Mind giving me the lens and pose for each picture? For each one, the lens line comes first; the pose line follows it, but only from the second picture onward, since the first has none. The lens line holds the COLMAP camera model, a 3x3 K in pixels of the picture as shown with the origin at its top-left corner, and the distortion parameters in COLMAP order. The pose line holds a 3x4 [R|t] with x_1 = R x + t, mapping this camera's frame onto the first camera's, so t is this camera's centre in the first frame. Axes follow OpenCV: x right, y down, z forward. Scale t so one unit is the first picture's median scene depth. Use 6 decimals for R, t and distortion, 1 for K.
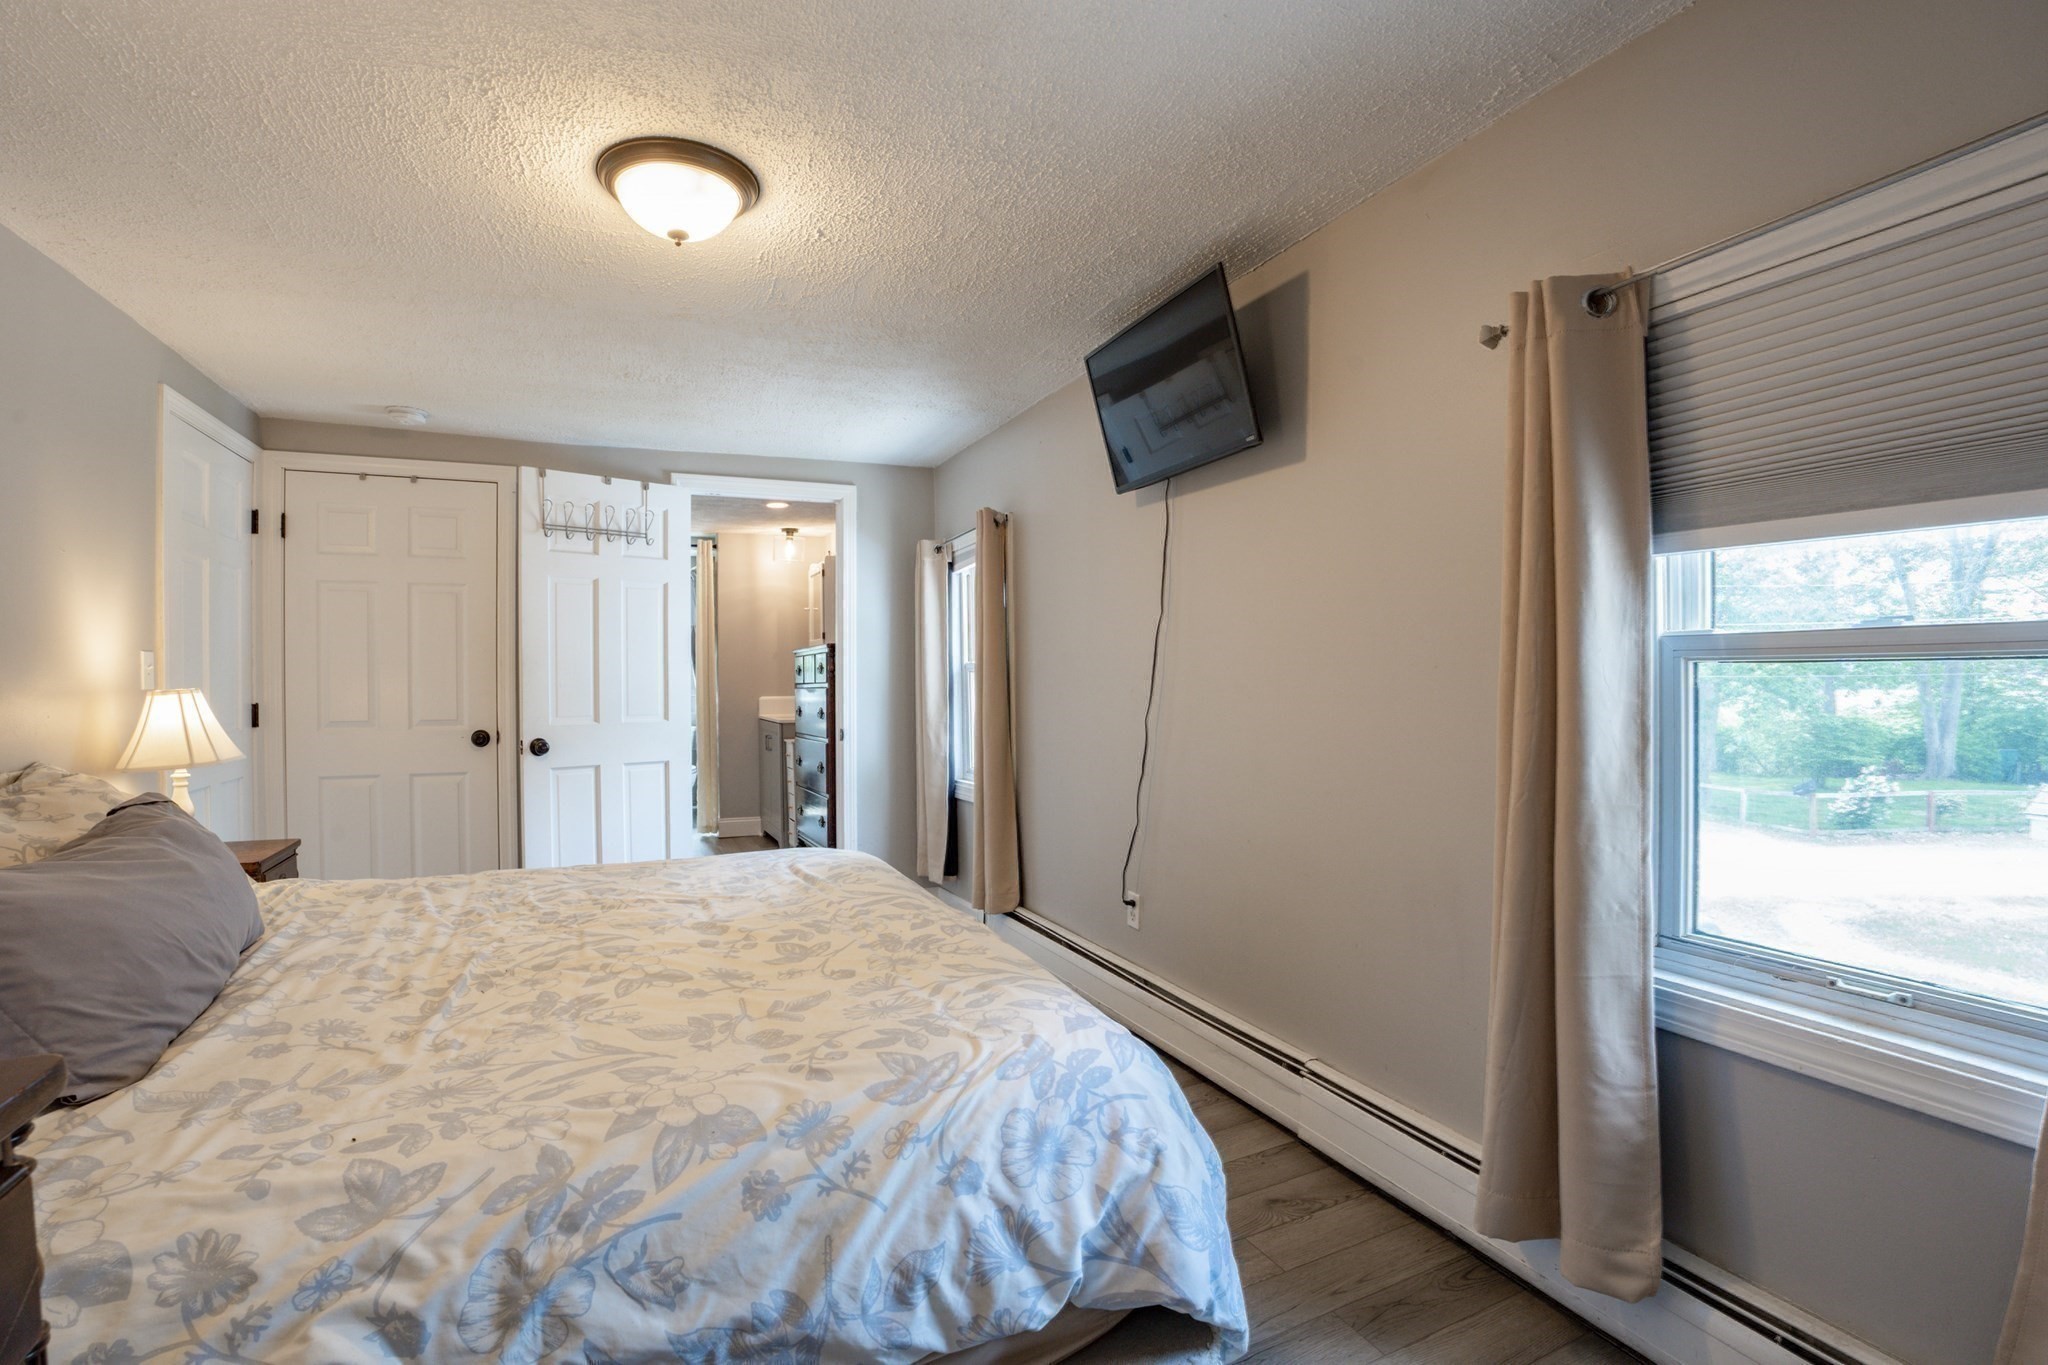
lens RADIAL K [[923.8, 0, 1030.9], [0, 923.8, 686.4], [0, 0, 1]] dist [-0.034822, 0.008174]
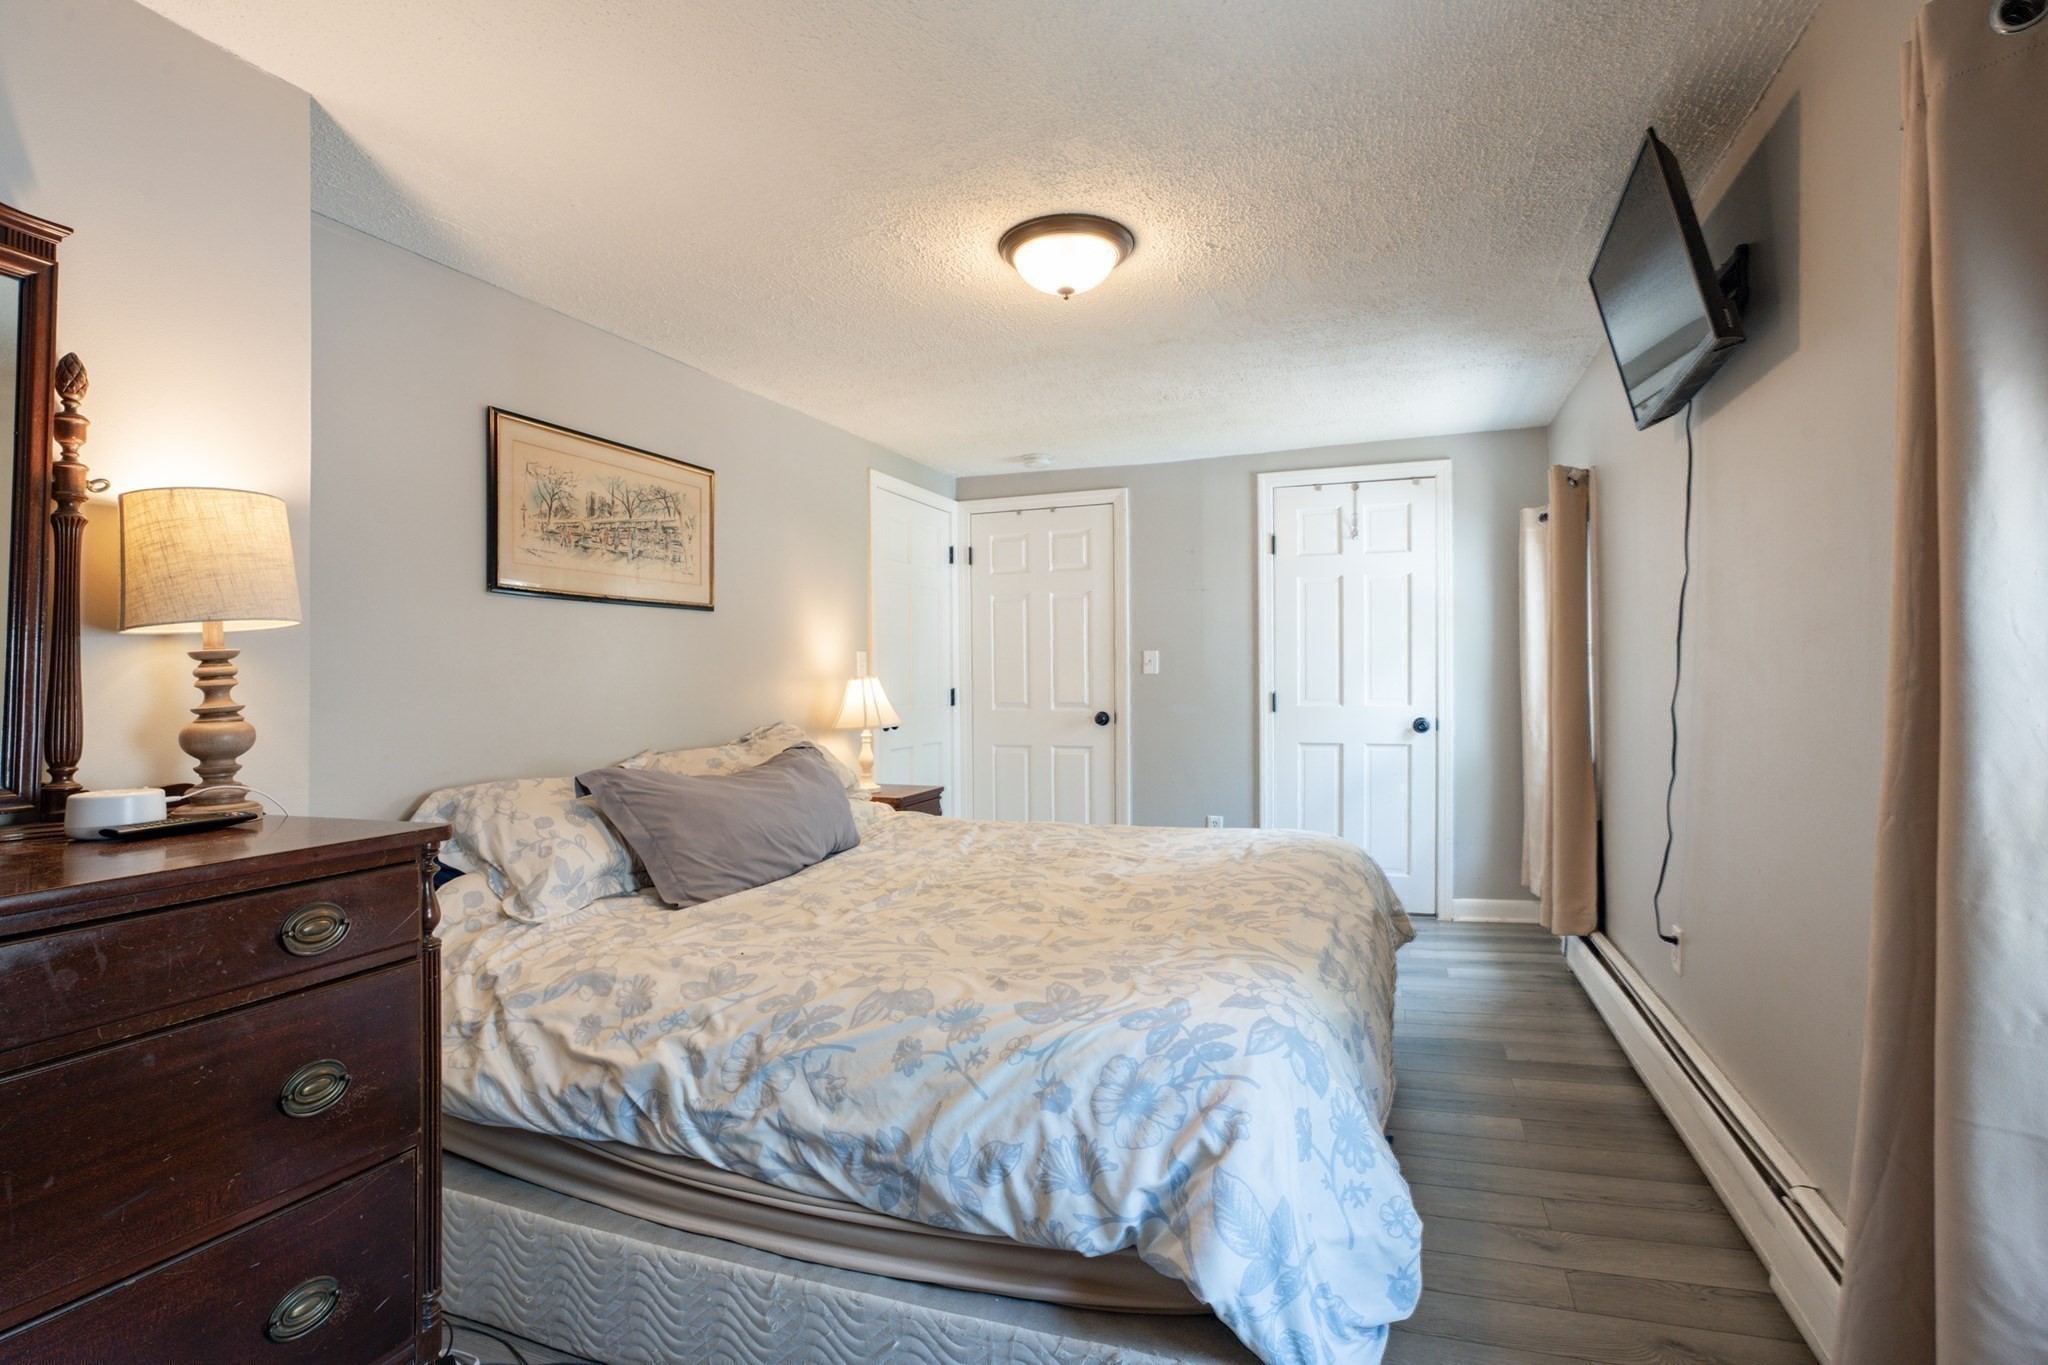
lens RADIAL K [[964.1, 0, 1030.7], [0, 964.1, 663.6], [0, 0, 1]] dist [-0.030122, 0.000004]
pose [[0.712252, -0.022378, -0.701567, 0.737216], [0.011859, 0.999733, -0.019849, 0.035551], [0.701823, 0.005818, 0.712327, 0.152068]]
